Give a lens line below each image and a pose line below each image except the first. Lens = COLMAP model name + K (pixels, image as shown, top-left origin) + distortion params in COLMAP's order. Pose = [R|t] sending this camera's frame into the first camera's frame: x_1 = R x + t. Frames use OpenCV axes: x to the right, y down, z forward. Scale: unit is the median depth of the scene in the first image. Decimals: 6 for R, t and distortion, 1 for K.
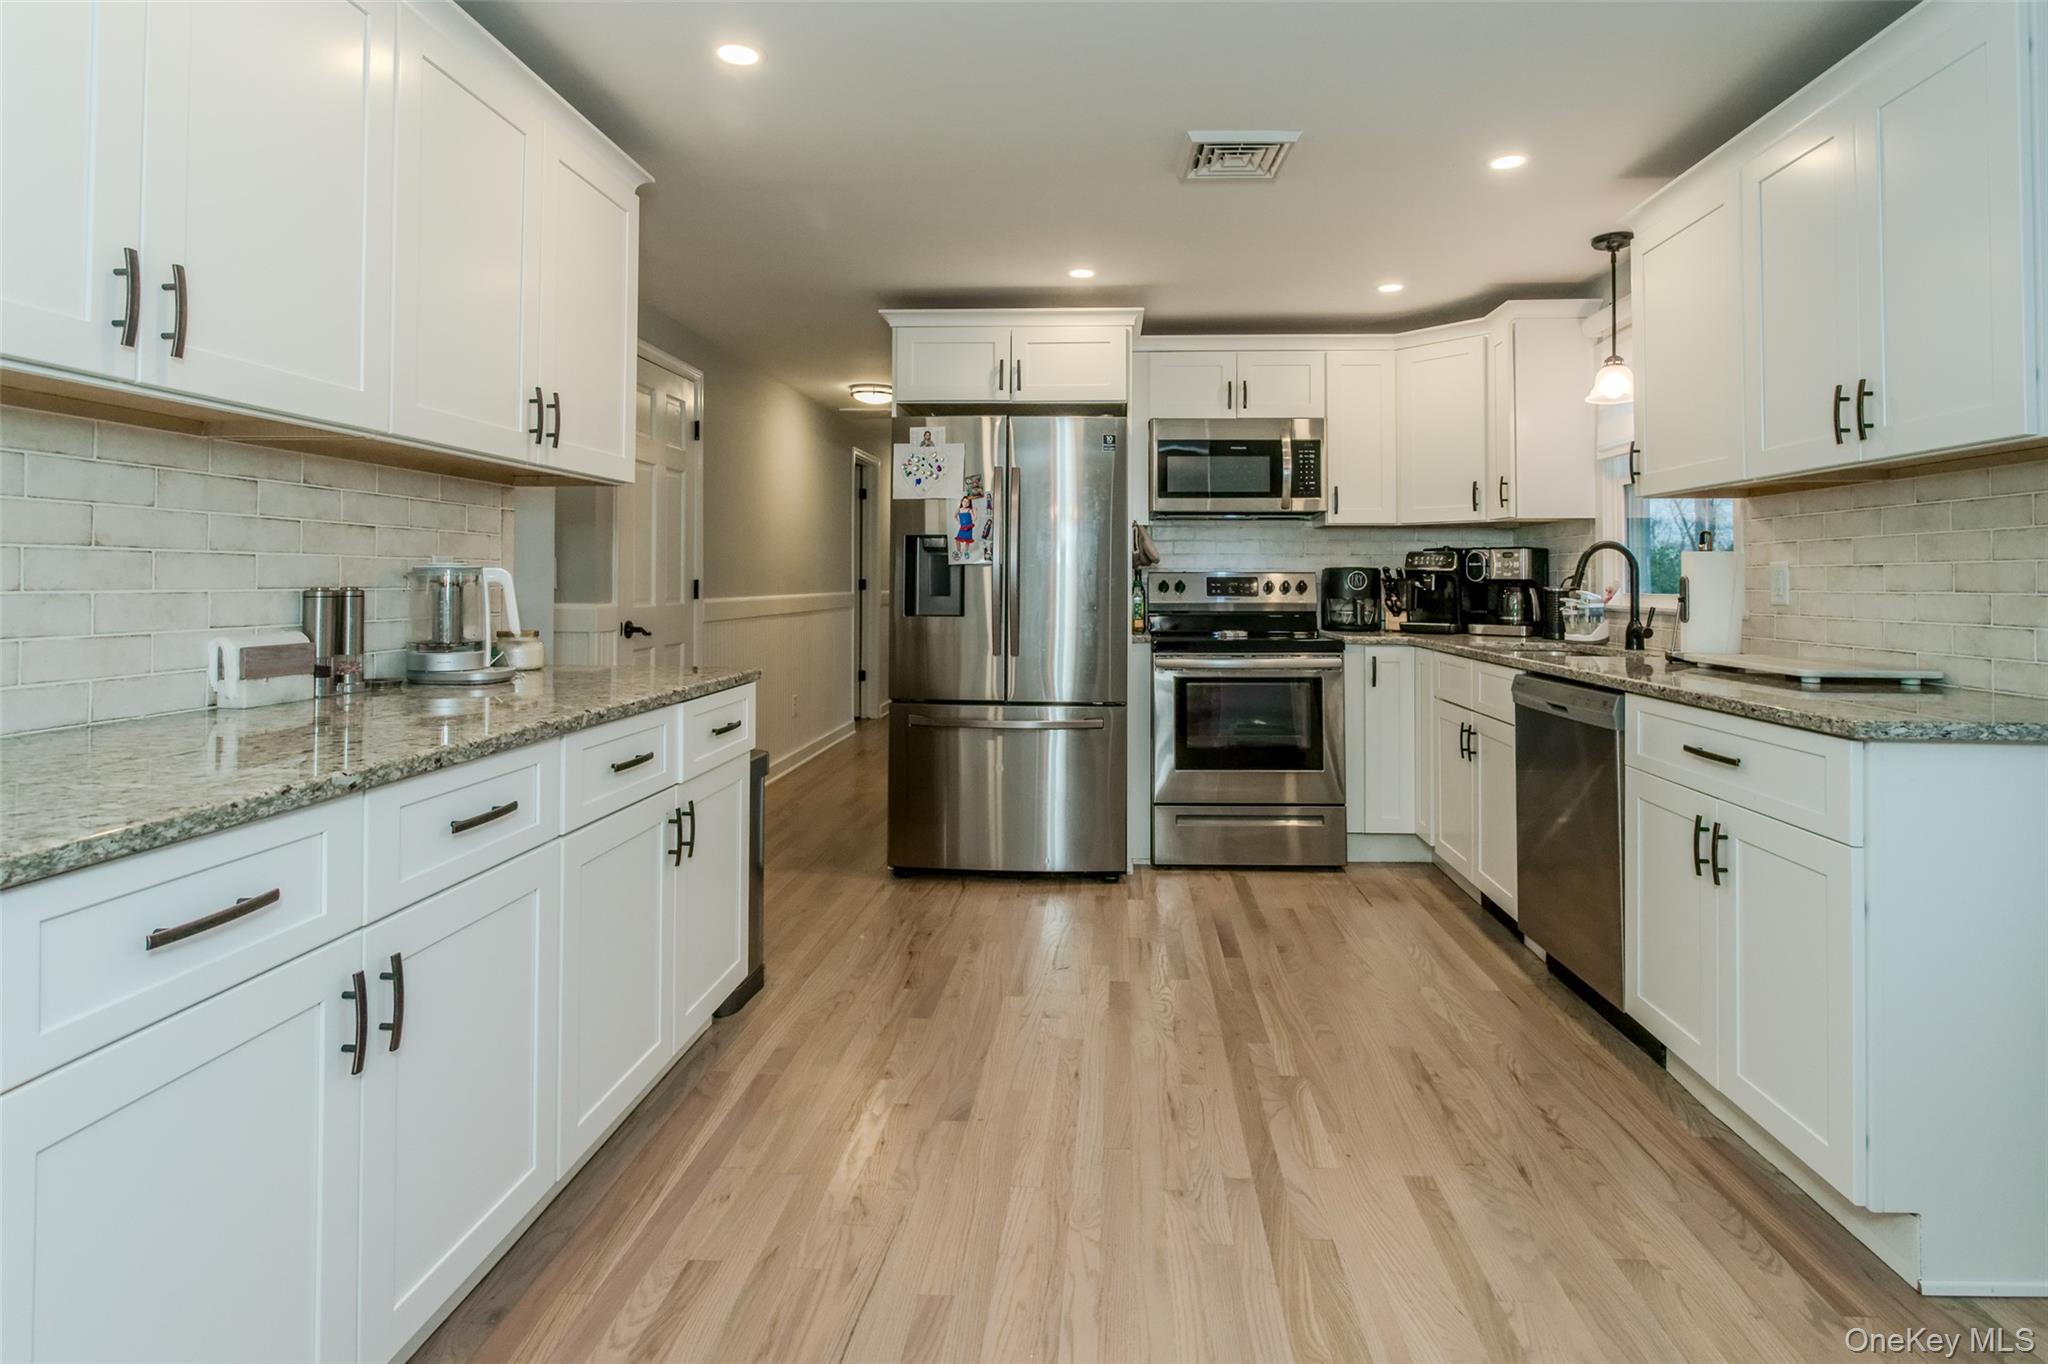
lens RADIAL K [[1054.5, 0, 1024.0], [0, 1054.5, 682.0], [0, 0, 1]] dist [-0.000262, -0.000037]
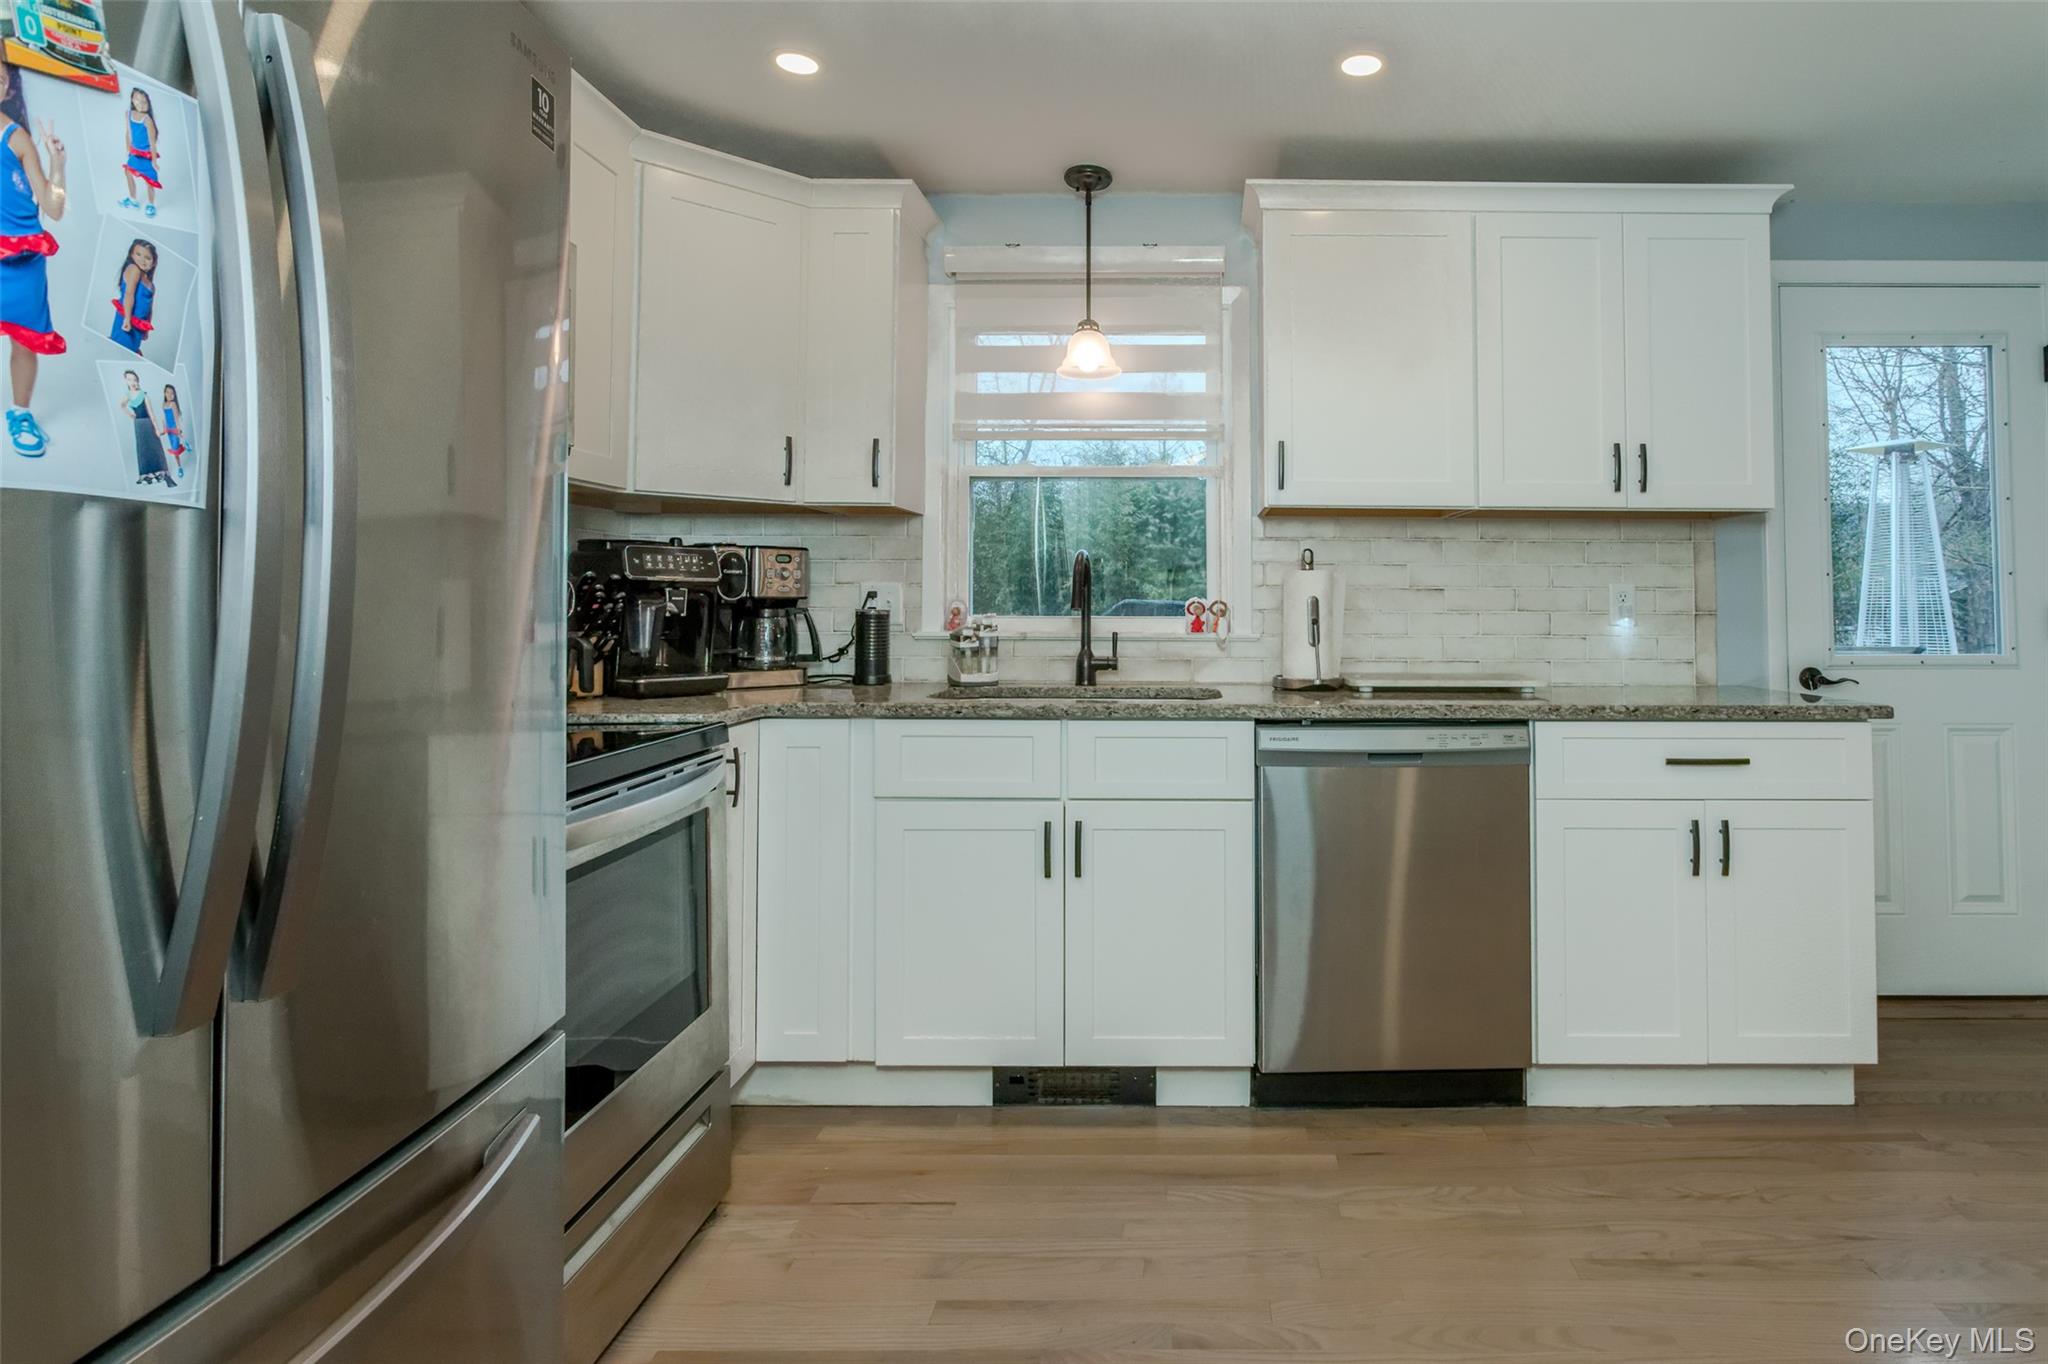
lens RADIAL K [[1133.1, 0, 1088.0], [0, 1133.1, 593.6], [0, 0, 1]] dist [-0.002319, -0.000123]
pose [[-0.106507, 0.004683, 0.994301, -0.374247], [0.091378, 0.995803, 0.005098, -0.139272], [-0.990104, 0.091401, -0.106488, 1.434222]]
